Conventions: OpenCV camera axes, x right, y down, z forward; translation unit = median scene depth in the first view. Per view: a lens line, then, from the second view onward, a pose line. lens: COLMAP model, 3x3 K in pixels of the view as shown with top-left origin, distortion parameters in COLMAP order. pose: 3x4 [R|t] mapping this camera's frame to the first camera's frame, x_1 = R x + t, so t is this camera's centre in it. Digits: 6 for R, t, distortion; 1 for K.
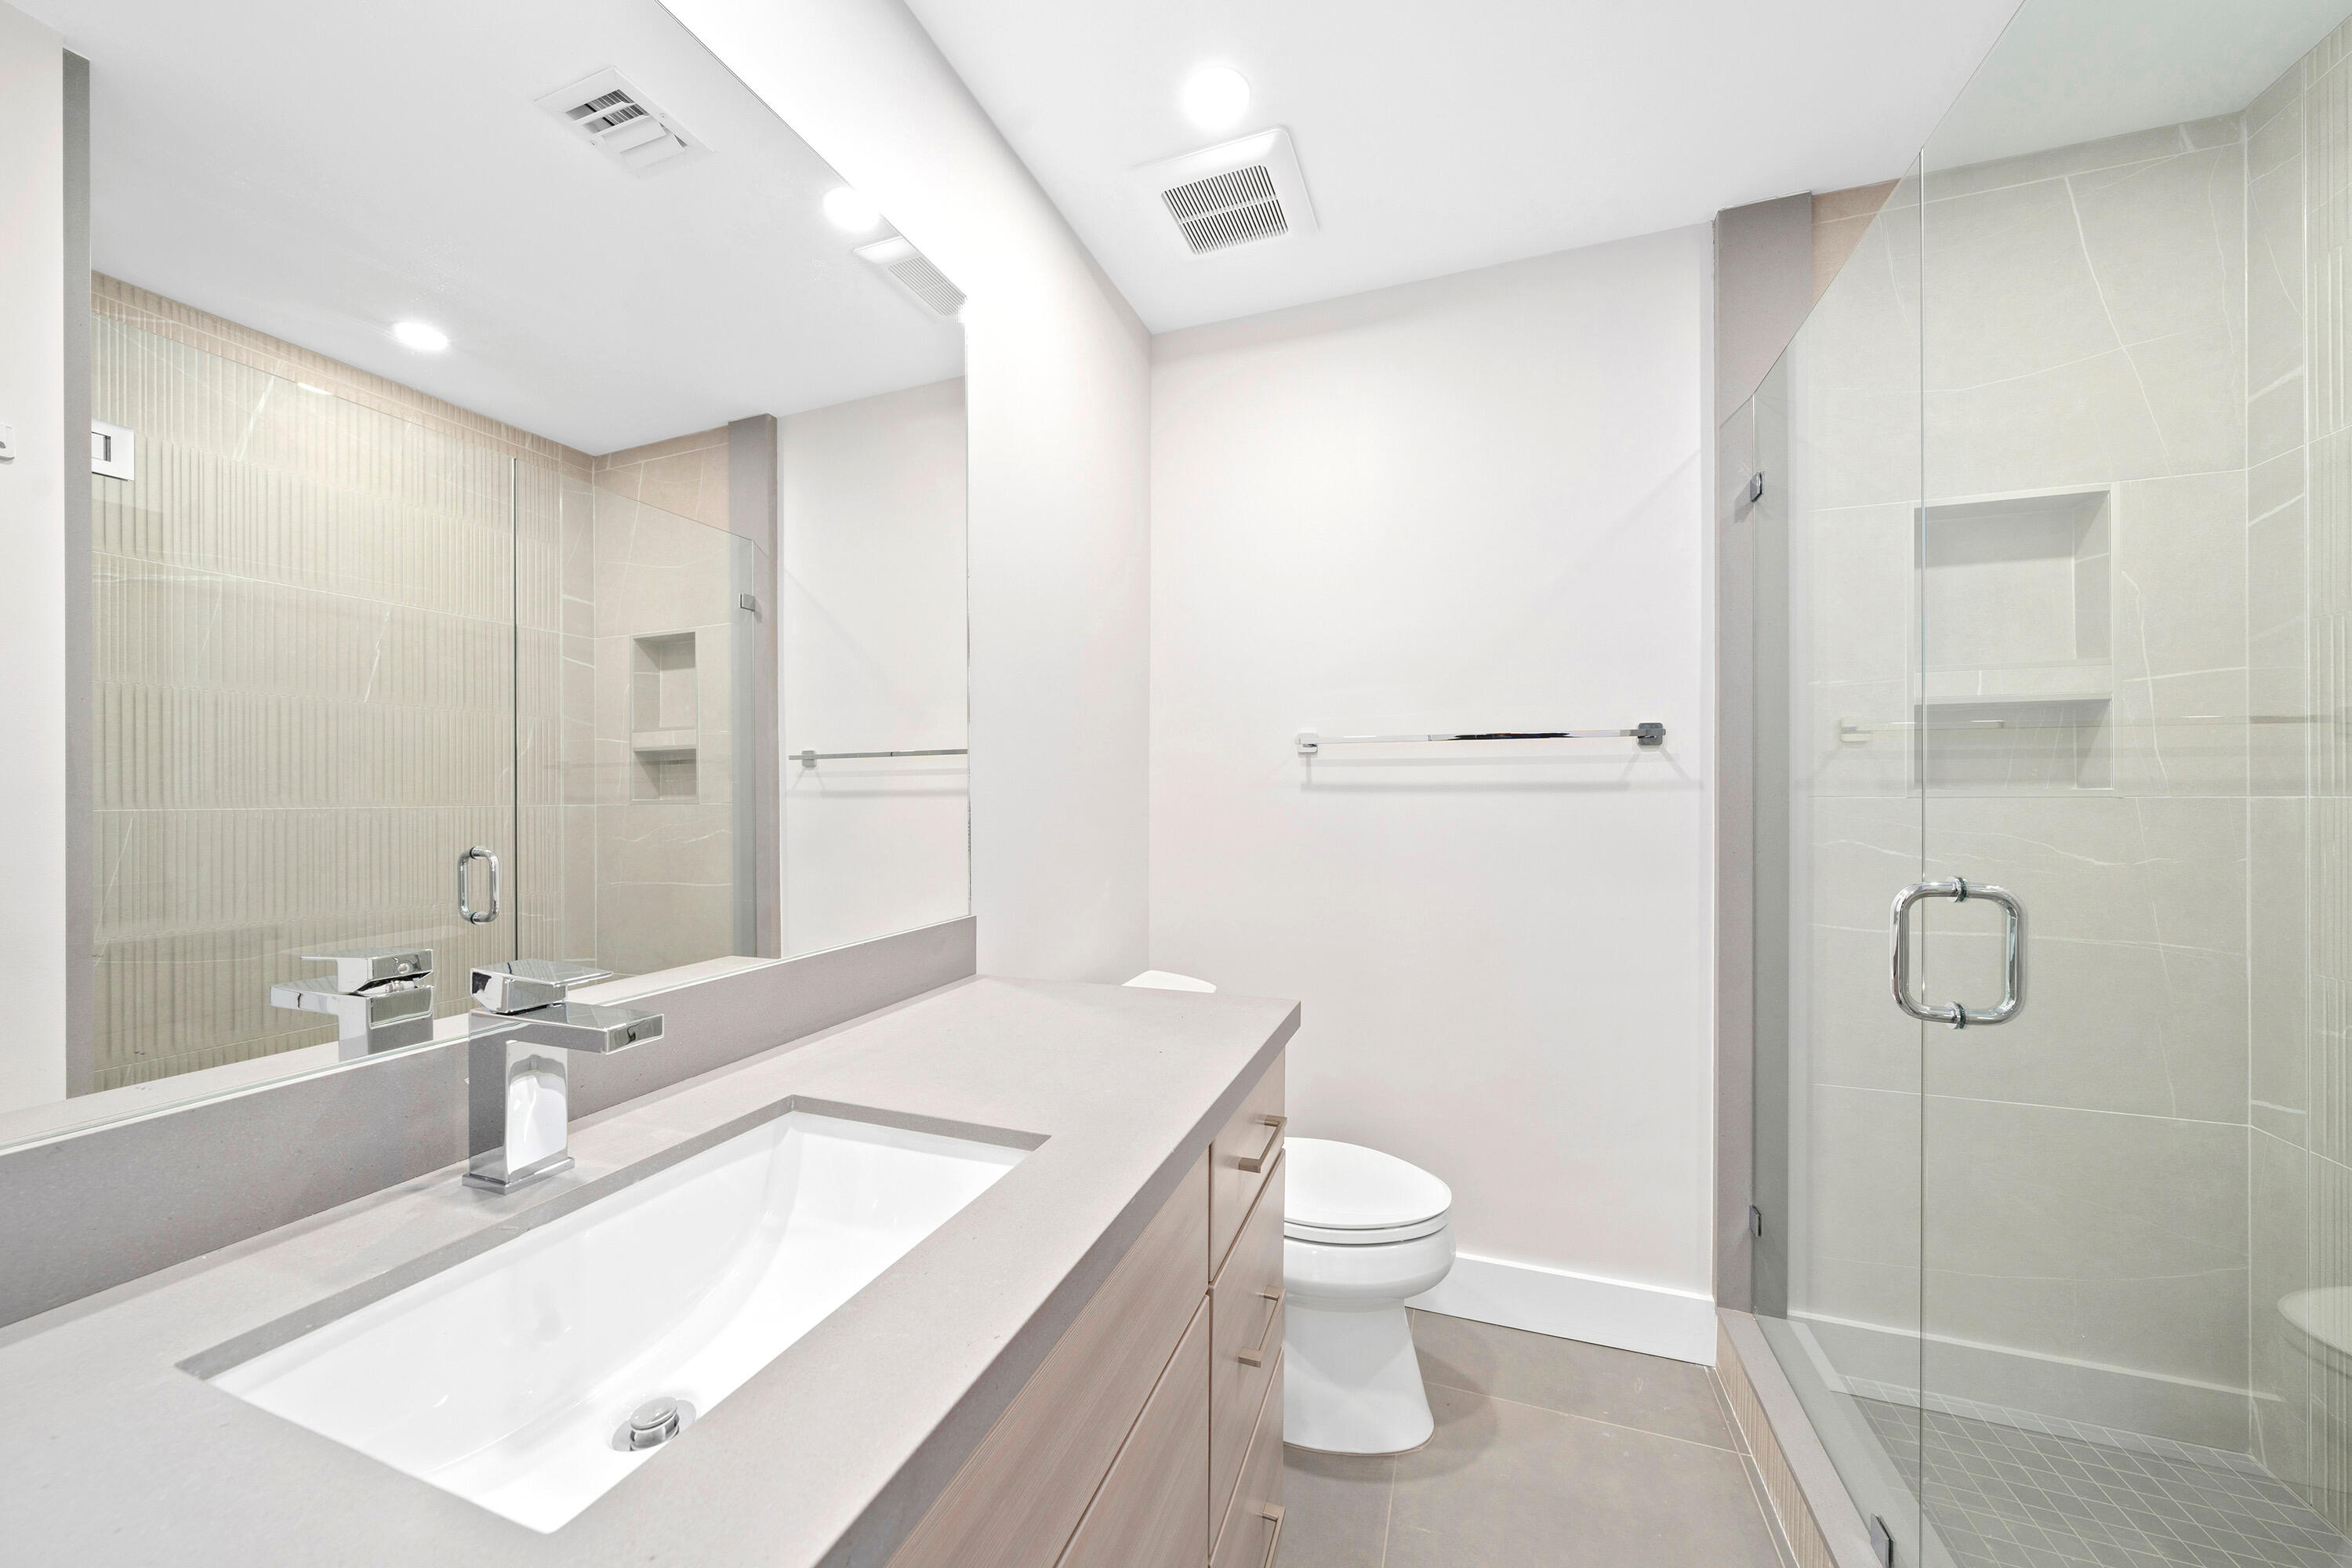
lens RADIAL K [[842.0, 0, 1176.0], [0, 842.0, 784.0], [0, 0, 1]] dist [-0.000012, -0.000002]
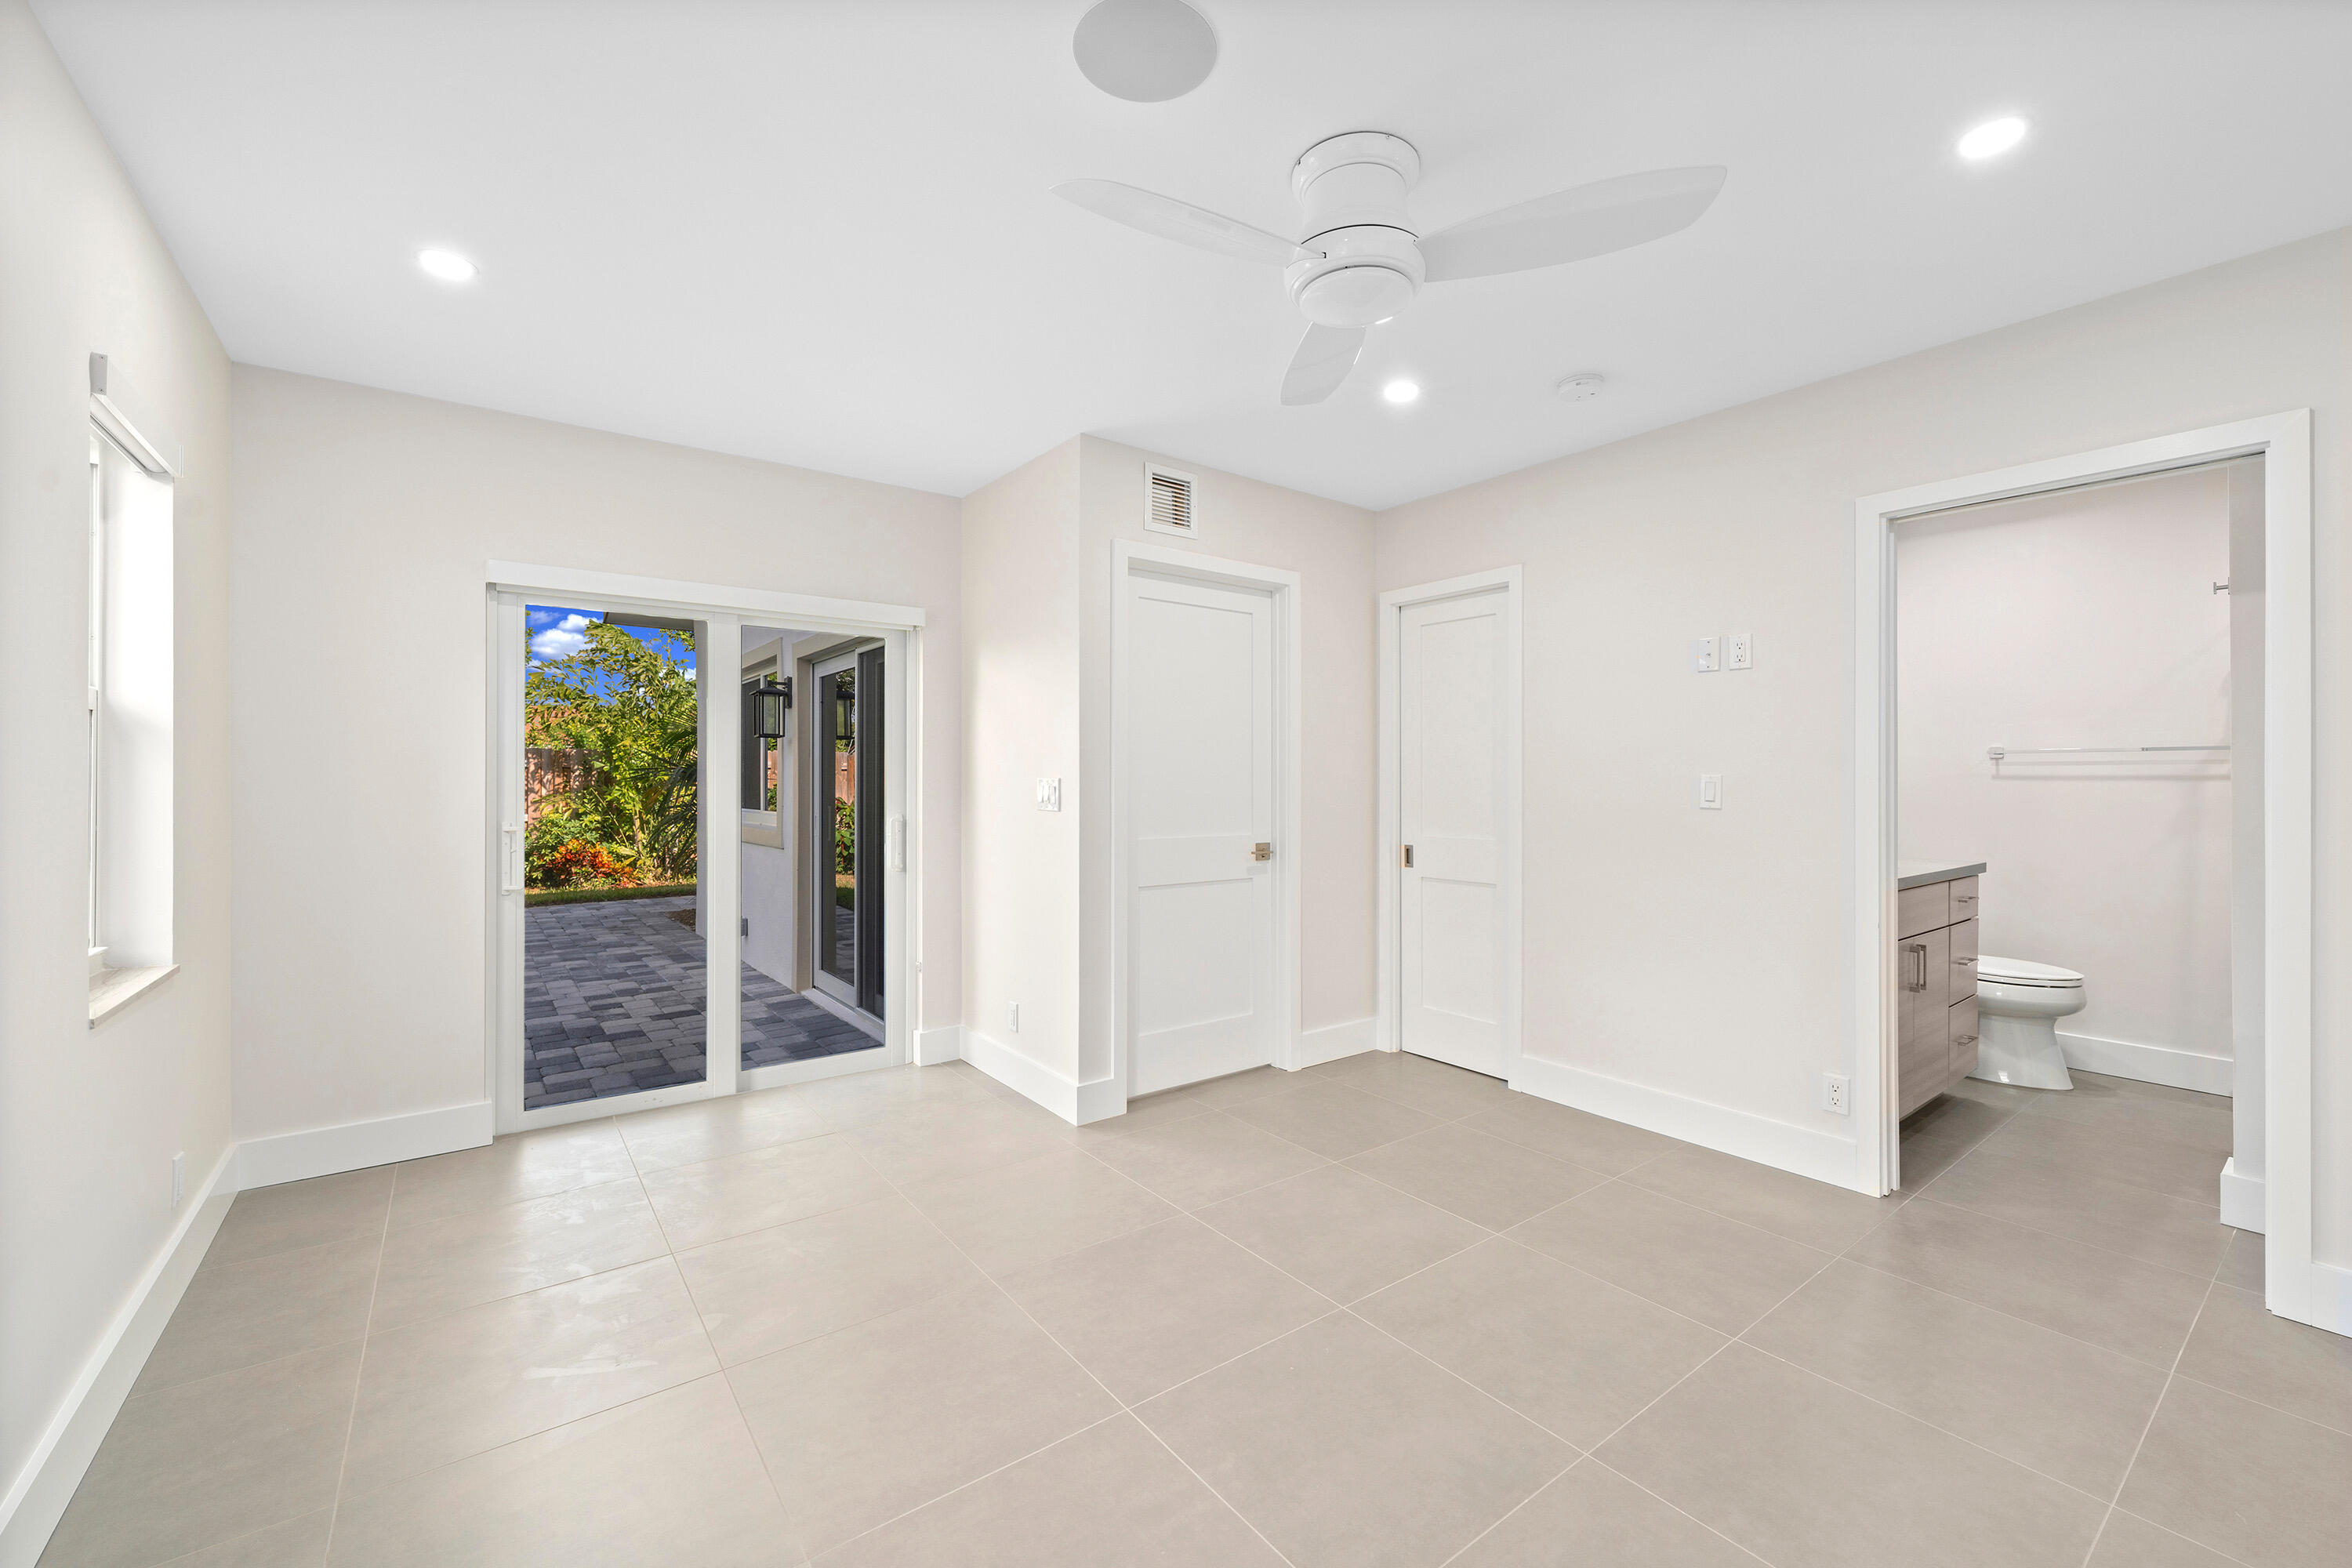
lens RADIAL K [[949.7, 0, 1176.0], [0, 949.7, 784.0], [0, 0, 1]] dist [-0.000029, -0.000008]
pose [[0.837433, 0.002163, -0.546536, -0.205869], [0.003410, 0.999952, 0.009182, -0.006914], [0.546530, -0.009553, 0.837385, -1.686026]]
